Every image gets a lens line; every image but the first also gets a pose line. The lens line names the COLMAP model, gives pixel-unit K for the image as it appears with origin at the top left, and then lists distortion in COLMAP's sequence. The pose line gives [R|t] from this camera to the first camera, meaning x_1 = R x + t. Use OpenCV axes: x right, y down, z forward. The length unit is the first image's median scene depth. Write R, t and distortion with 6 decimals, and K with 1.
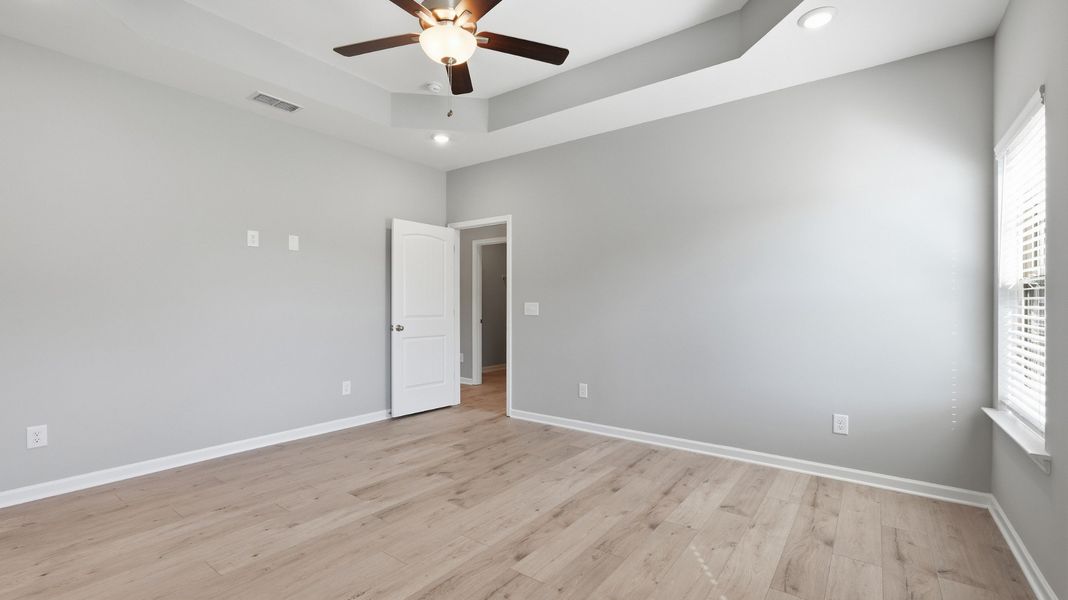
lens RADIAL K [[463.7, 0, 535.5], [0, 463.7, 299.8], [0, 0, 1]] dist [-0.009229, 0.002592]
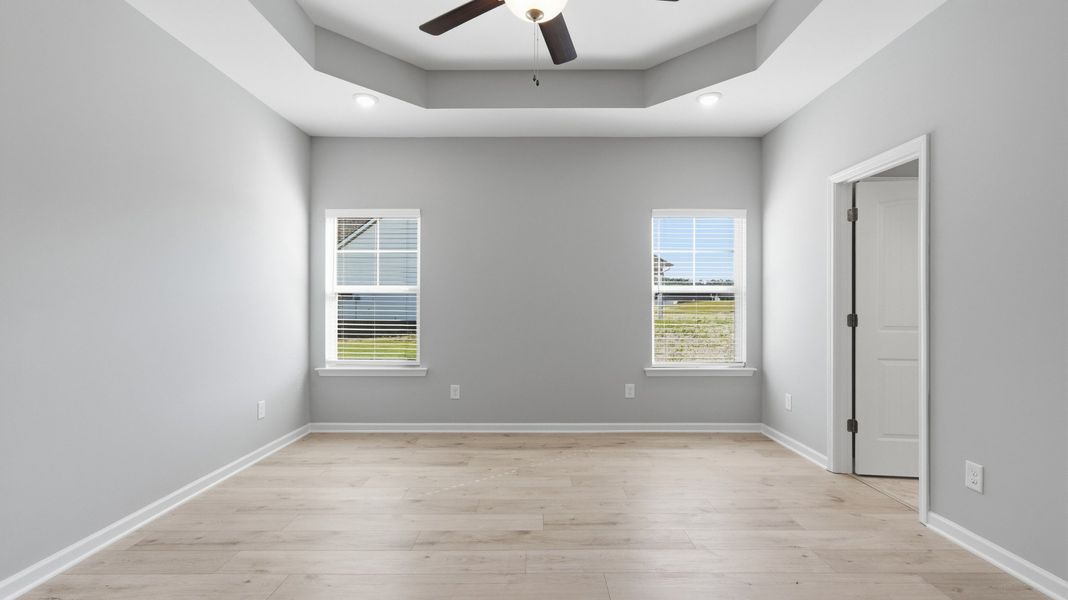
lens RADIAL K [[463.7, 0, 536.9], [0, 463.7, 300.6], [0, 0, 1]] dist [-0.009229, 0.002592]
pose [[-0.596055, 0.001747, 0.802942, -0.789328], [-0.010216, 0.999900, -0.009759, 0.007598], [-0.802879, -0.014020, -0.595977, 1.375213]]
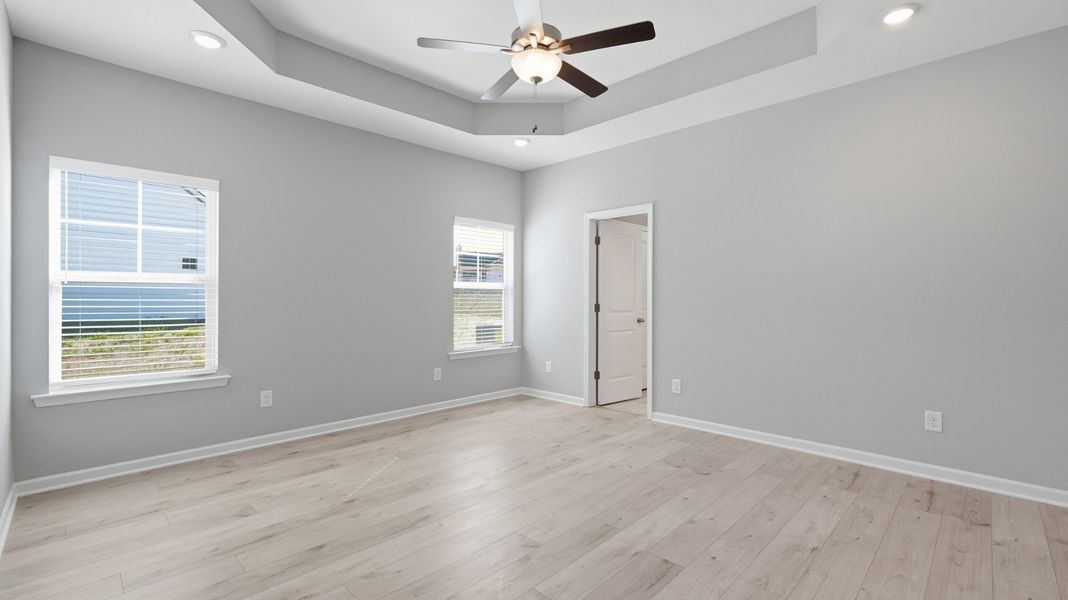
lens RADIAL K [[463.7, 0, 542.6], [0, 463.7, 298.5], [0, 0, 1]] dist [-0.009229, 0.002592]
pose [[-0.991371, -0.003104, 0.131050, -0.320671], [-0.004130, 0.999963, -0.007559, 0.016395], [-0.131021, -0.008035, -0.991347, 1.929035]]
